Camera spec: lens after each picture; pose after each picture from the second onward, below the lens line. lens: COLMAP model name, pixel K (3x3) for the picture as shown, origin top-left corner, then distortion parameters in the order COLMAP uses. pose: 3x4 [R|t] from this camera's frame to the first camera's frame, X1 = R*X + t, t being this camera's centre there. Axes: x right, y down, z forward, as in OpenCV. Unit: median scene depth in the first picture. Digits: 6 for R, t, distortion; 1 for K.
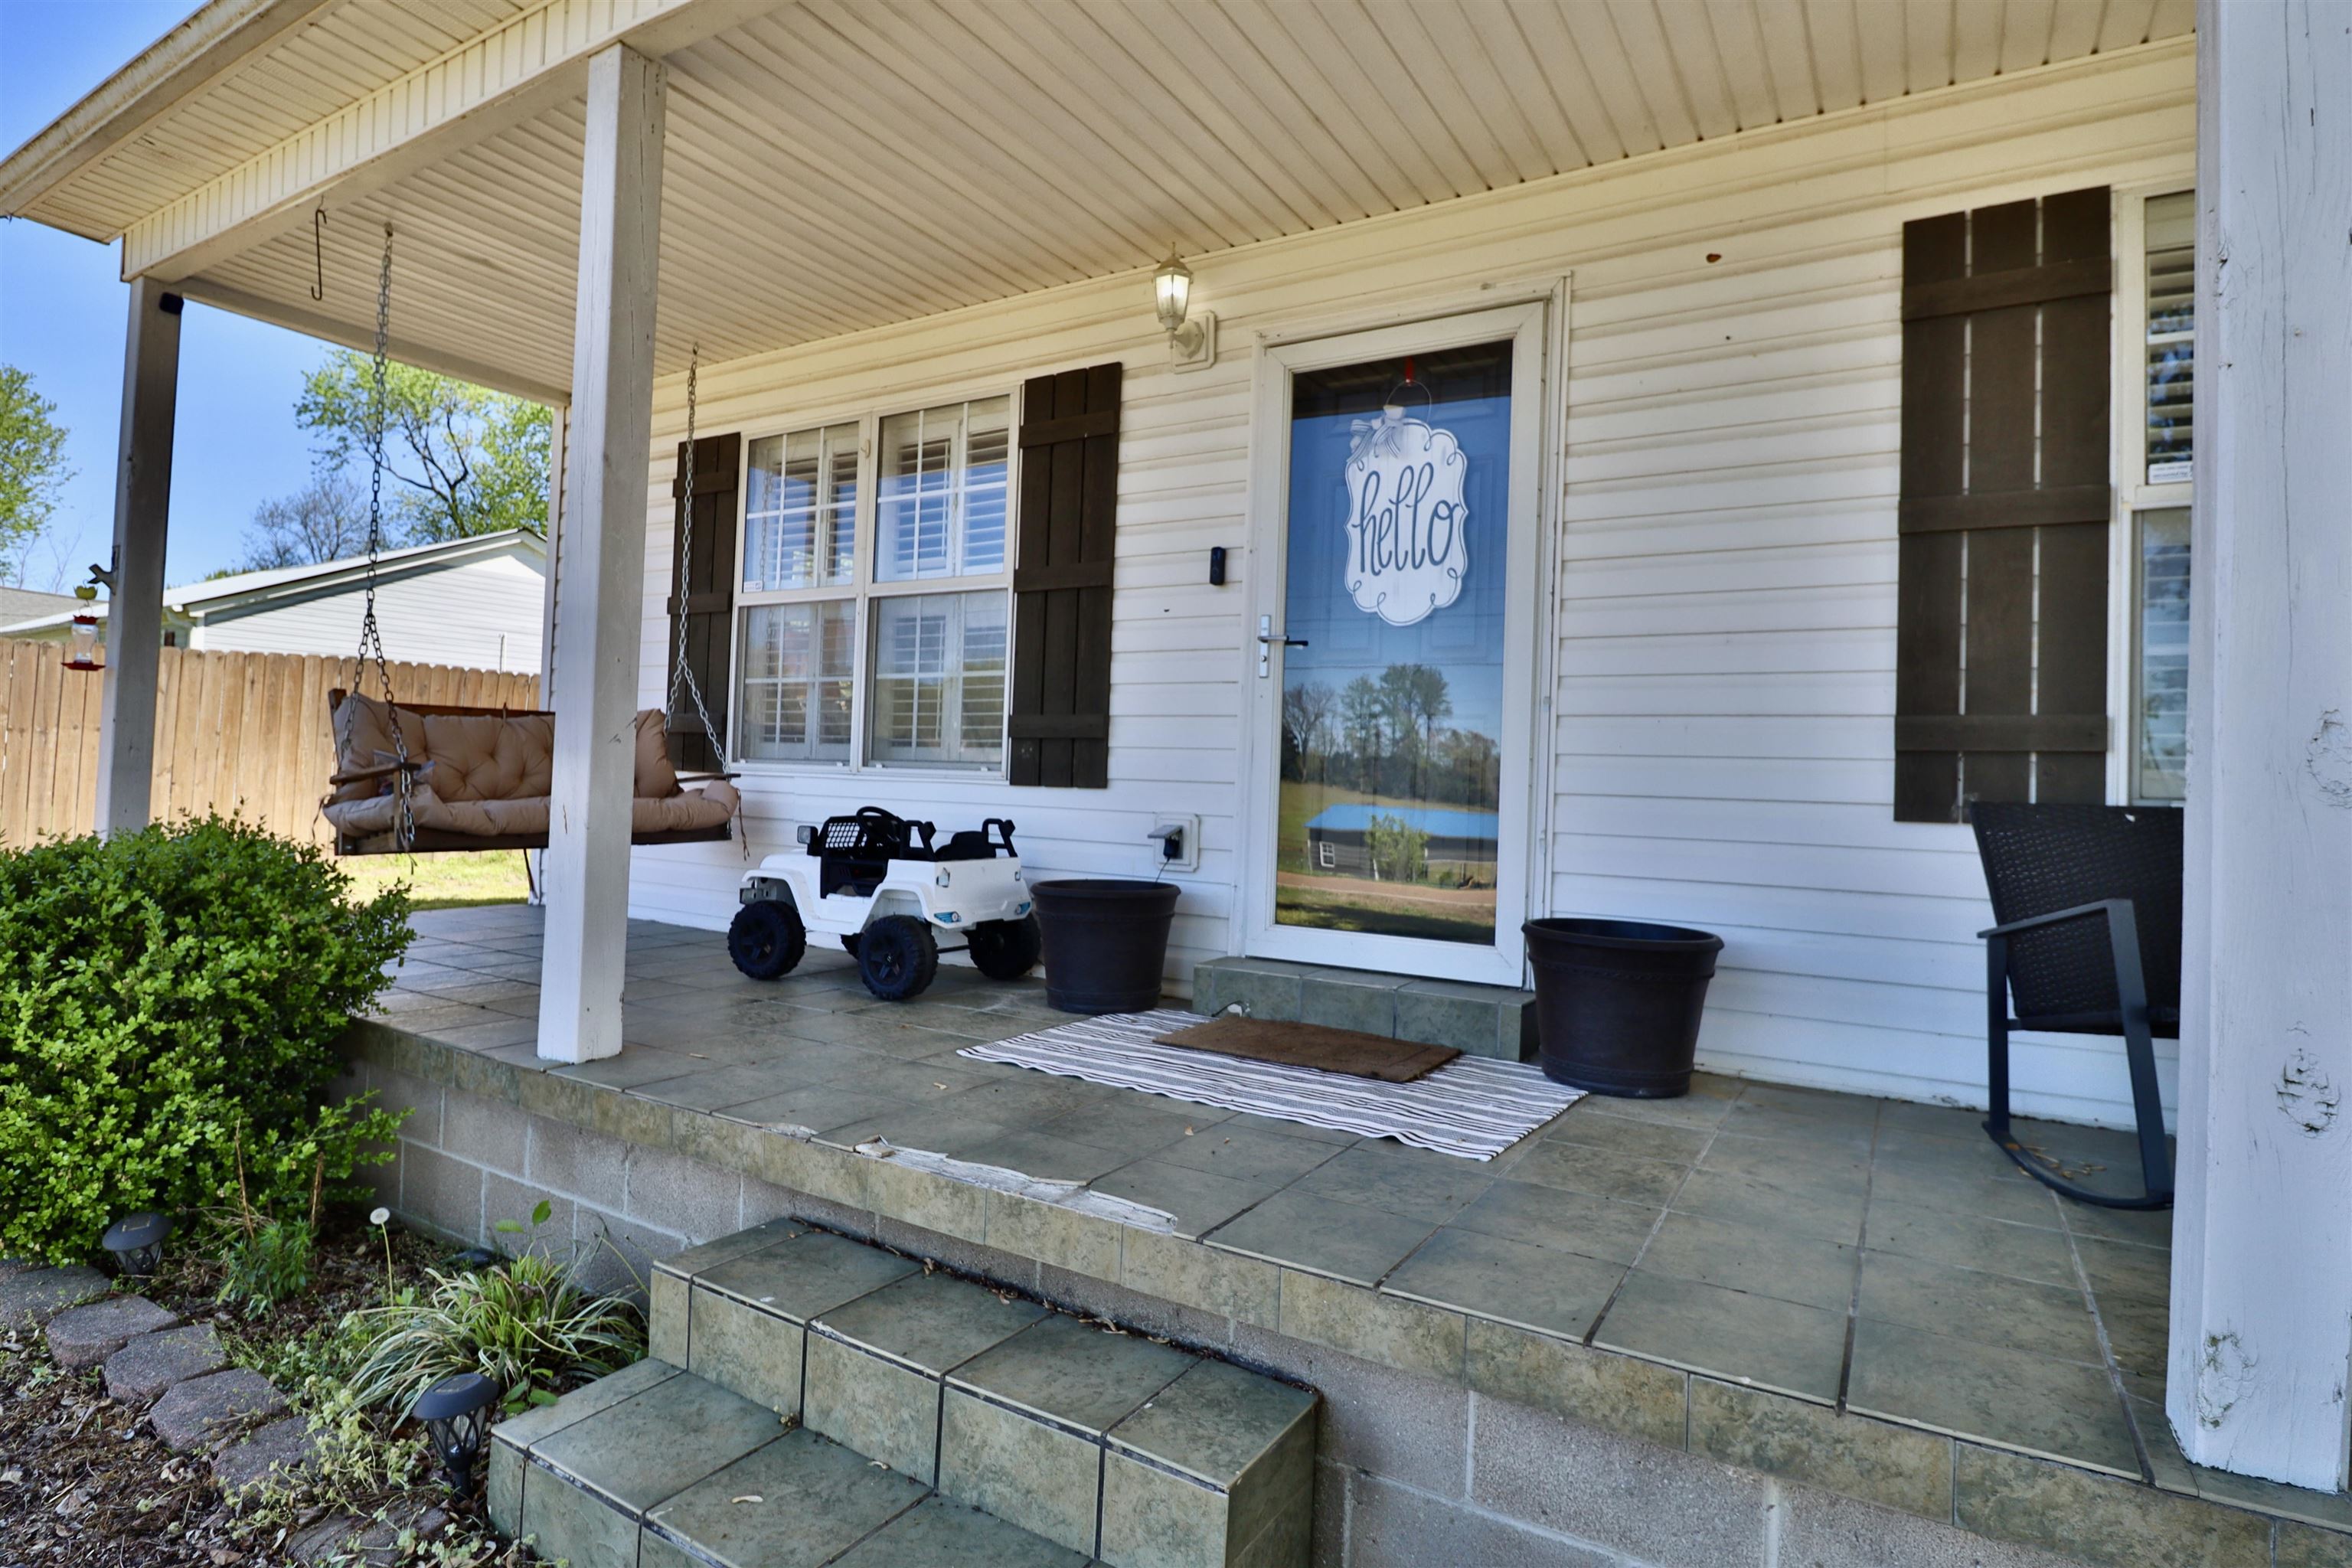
lens RADIAL K [[1212.5, 0, 1173.7], [0, 1212.5, 755.8], [0, 0, 1]] dist [0.000171, -0.013690]
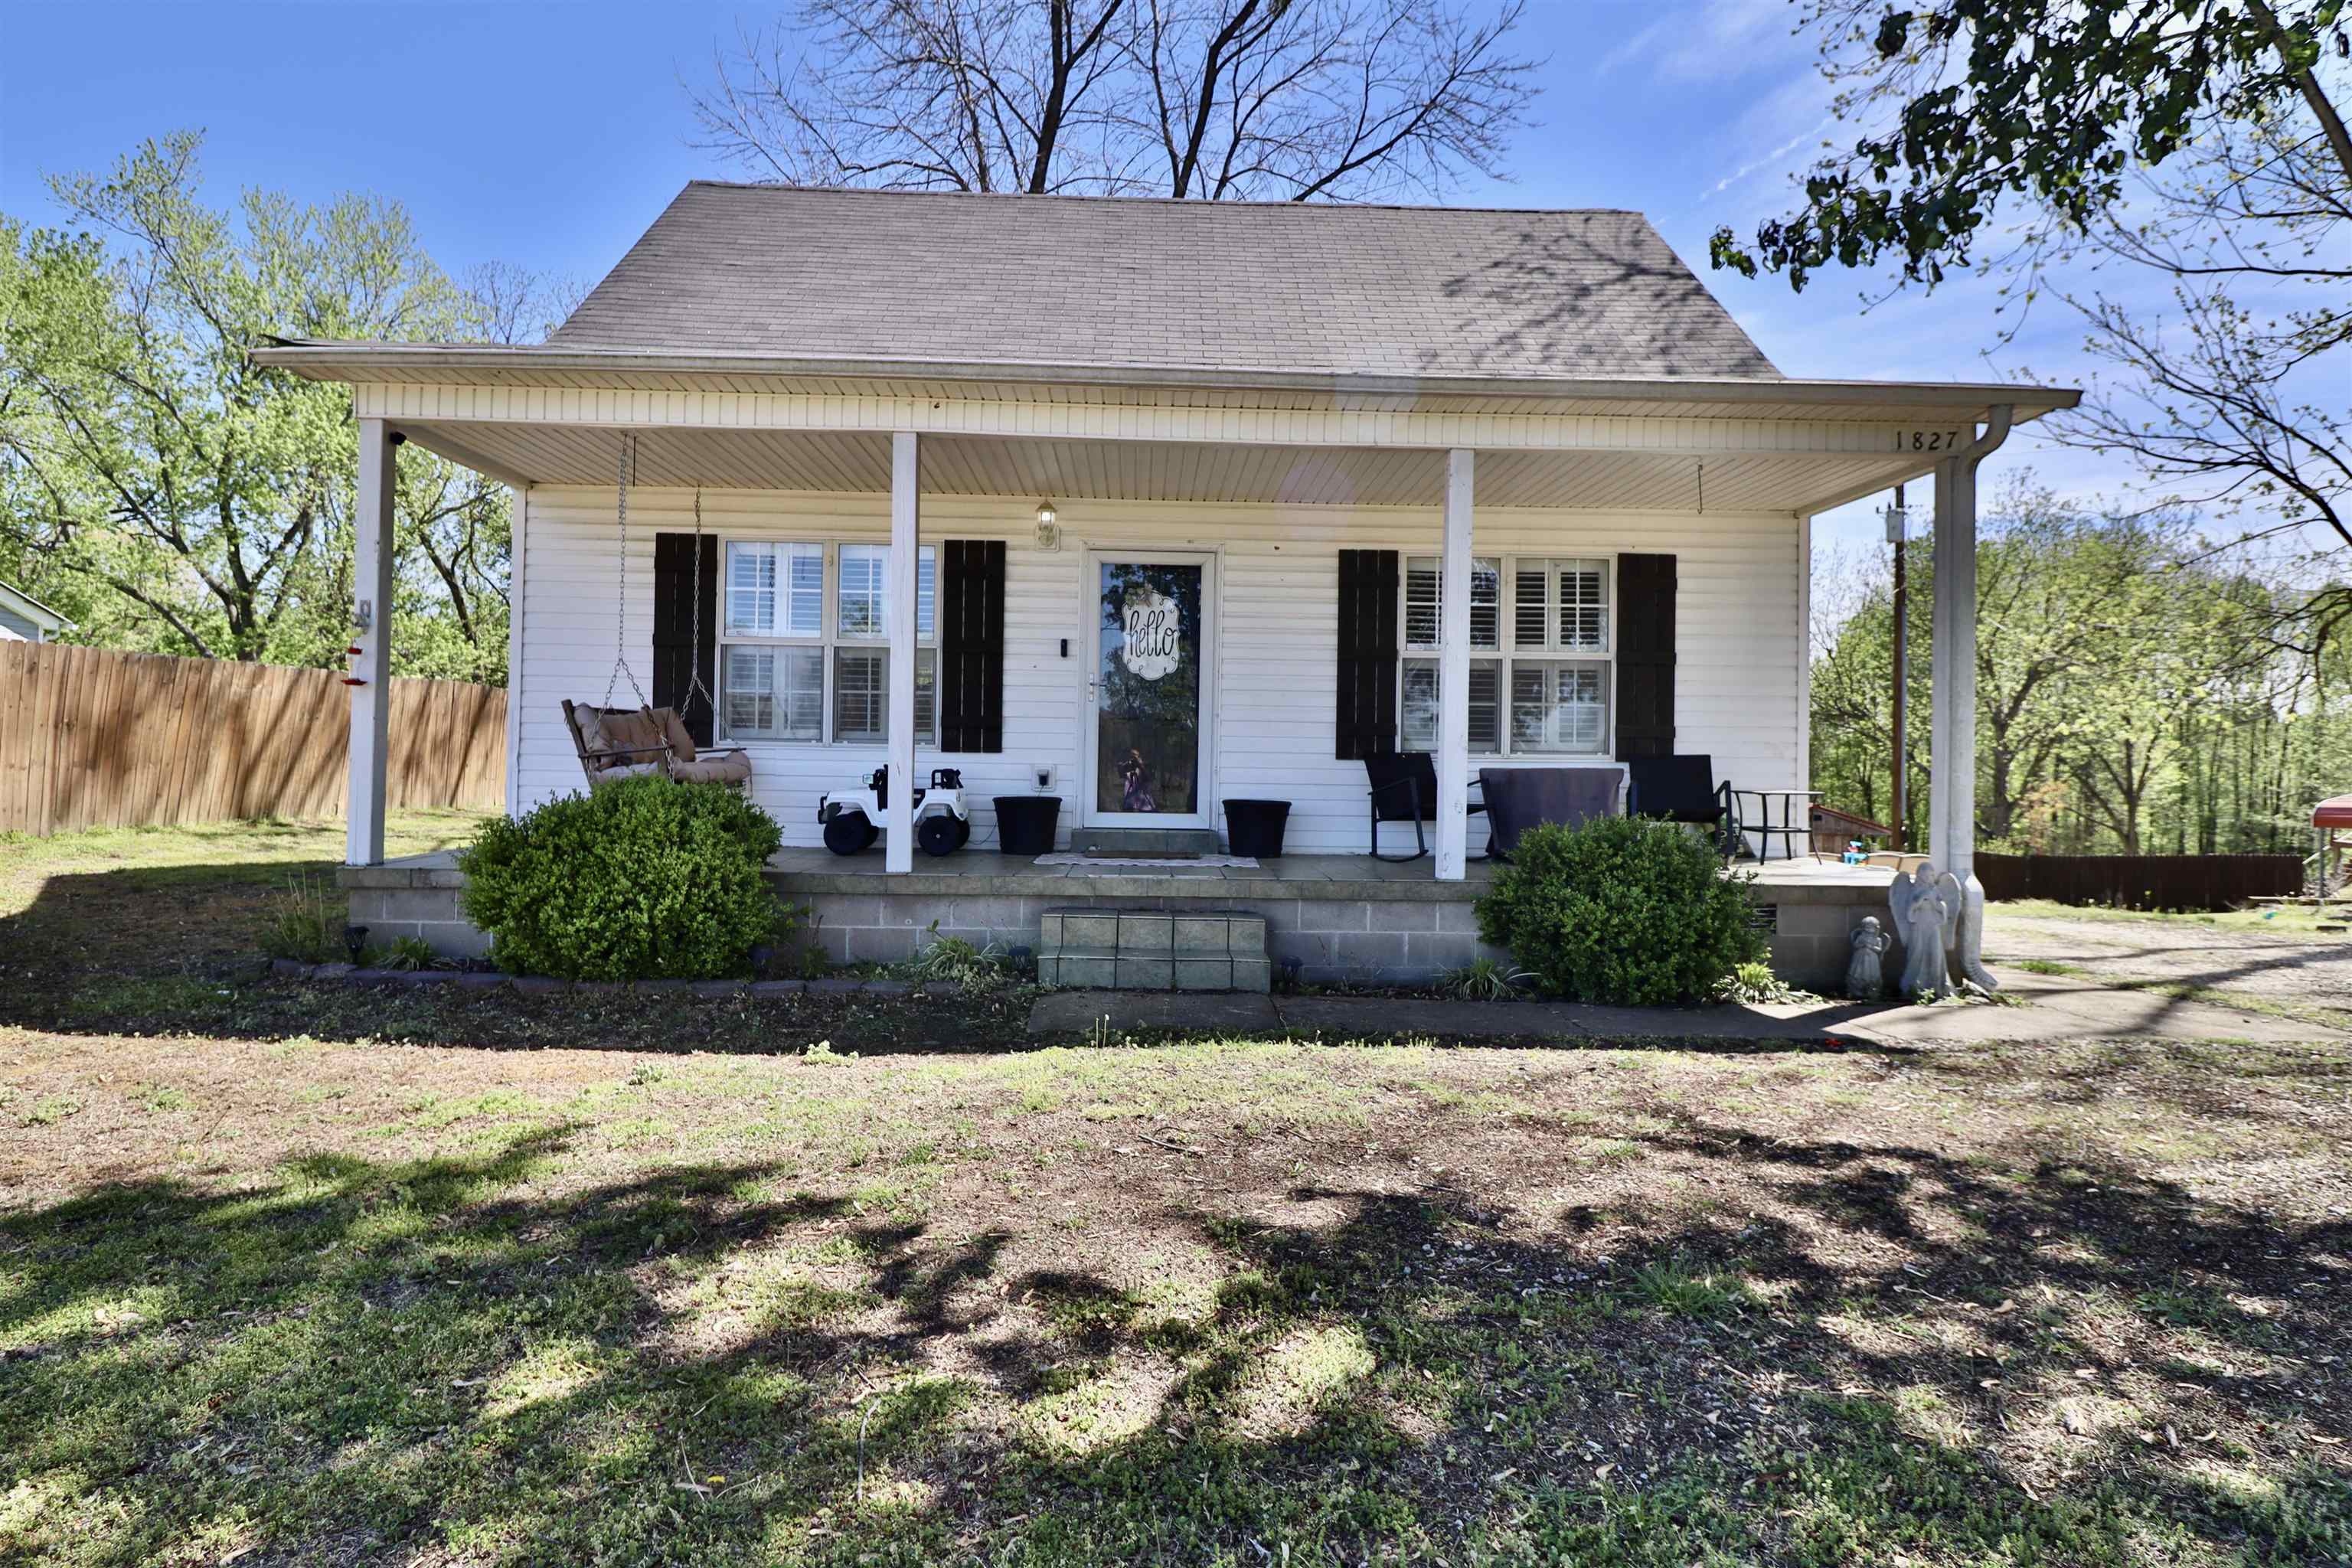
lens RADIAL K [[1212.5, 0, 1174.4], [0, 1212.5, 737.8], [0, 0, 1]] dist [0.000171, -0.013690]
pose [[0.835664, -0.010409, 0.549142, -1.034411], [-0.000435, 0.999808, 0.019615, -0.042672], [-0.549240, -0.016630, 0.835499, -0.945808]]
